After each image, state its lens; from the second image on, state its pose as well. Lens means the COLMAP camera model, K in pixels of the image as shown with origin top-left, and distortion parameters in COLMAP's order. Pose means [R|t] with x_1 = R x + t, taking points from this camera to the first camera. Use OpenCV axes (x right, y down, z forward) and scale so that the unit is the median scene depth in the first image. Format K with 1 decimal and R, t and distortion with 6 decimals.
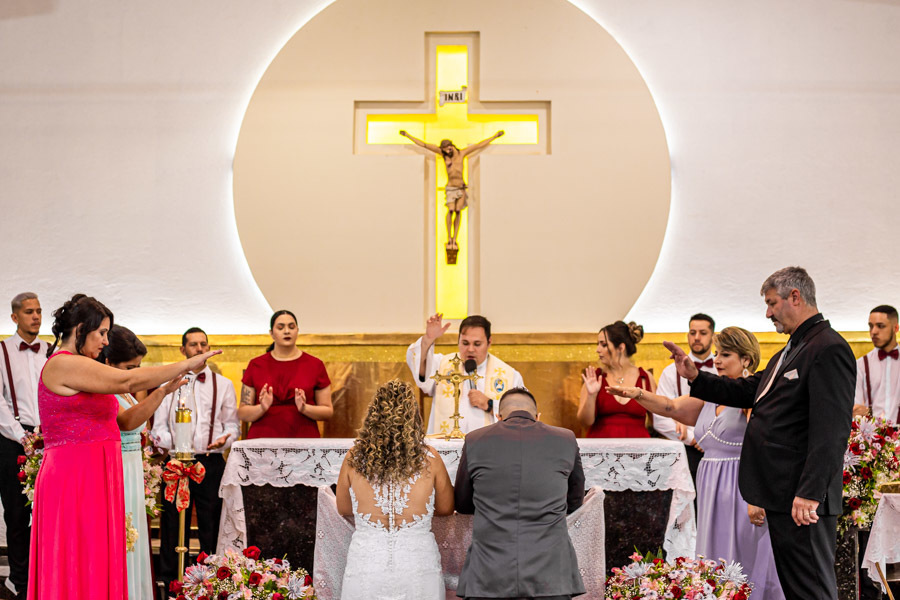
lens RADIAL K [[1383.0, 0, 450.0], [0, 1383.0, 300.0], [0, 0, 1]] dist [-0.112750, -0.041538]
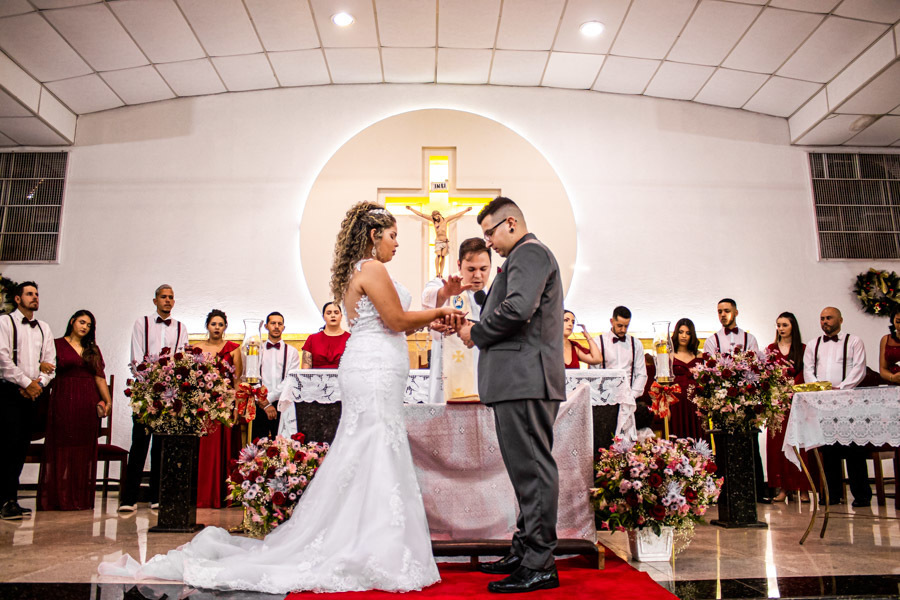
lens RADIAL K [[719.2, 0, 450.0], [0, 719.2, 300.0], [0, 0, 1]] dist [-0.167250, 0.131582]
pose [[0.999112, 0.004752, 0.041869, -0.032111], [-0.000686, 0.995323, -0.096600, 0.102855], [-0.042132, 0.096485, 0.994442, 0.306322]]
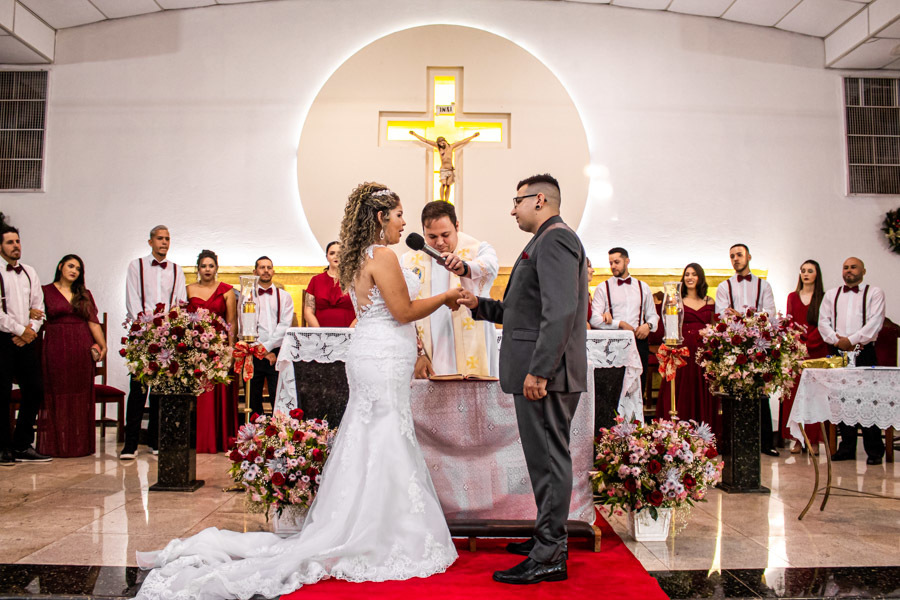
lens RADIAL K [[757.9, 0, 450.0], [0, 757.9, 300.0], [0, 0, 1]] dist [-0.168600, 0.133335]
pose [[0.999413, 0.009873, 0.032792, -0.028362], [-0.010944, 0.999408, 0.032623, 0.052519], [-0.032451, -0.032963, 0.998930, 0.292815]]
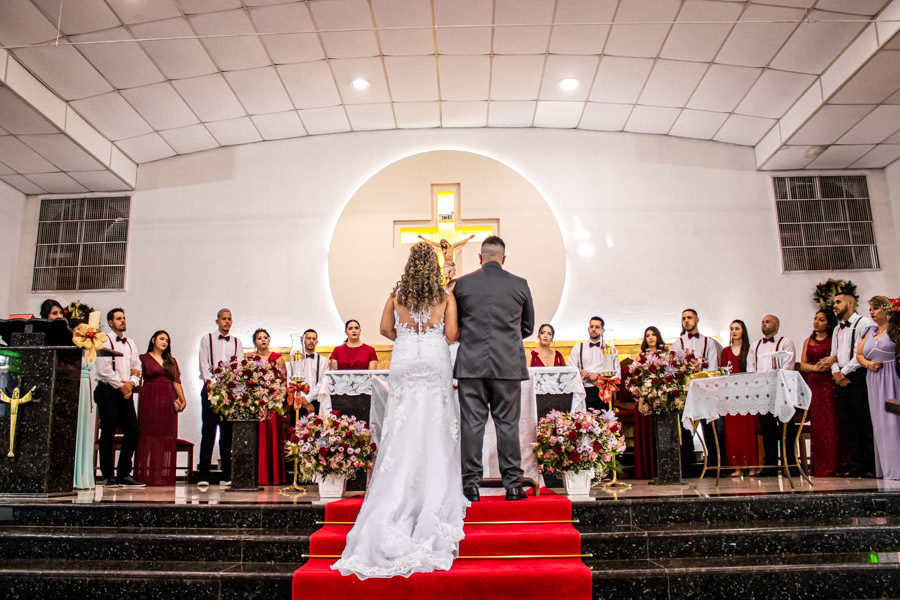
lens RADIAL K [[737.8, 0, 435.8], [0, 737.8, 301.0], [0, 0, 1]] dist [-0.172615, 0.124281]
pose [[0.999738, -0.016956, -0.015355, 0.001477], [0.015112, 0.993465, -0.113128, 0.123262], [0.017173, 0.112866, 0.993462, 0.046577]]
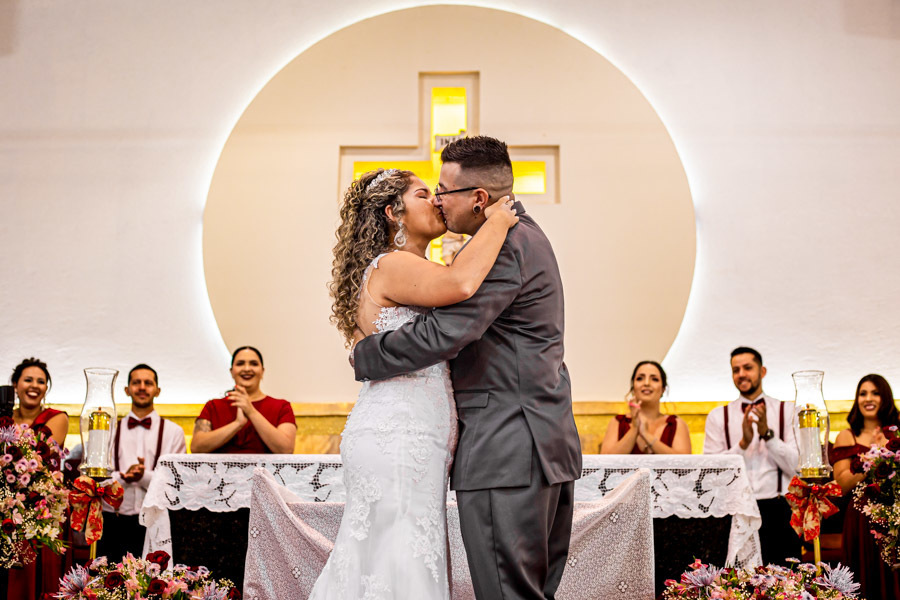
lens RADIAL K [[1339.1, 0, 432.4], [0, 1339.1, 299.2], [0, 0, 1]] dist [-0.108711, -0.029714]
pose [[0.999877, 0.000996, -0.015675, 0.007264], [-0.003157, 0.990365, -0.138447, 0.120188], [0.015386, 0.138480, 0.990246, 0.248413]]
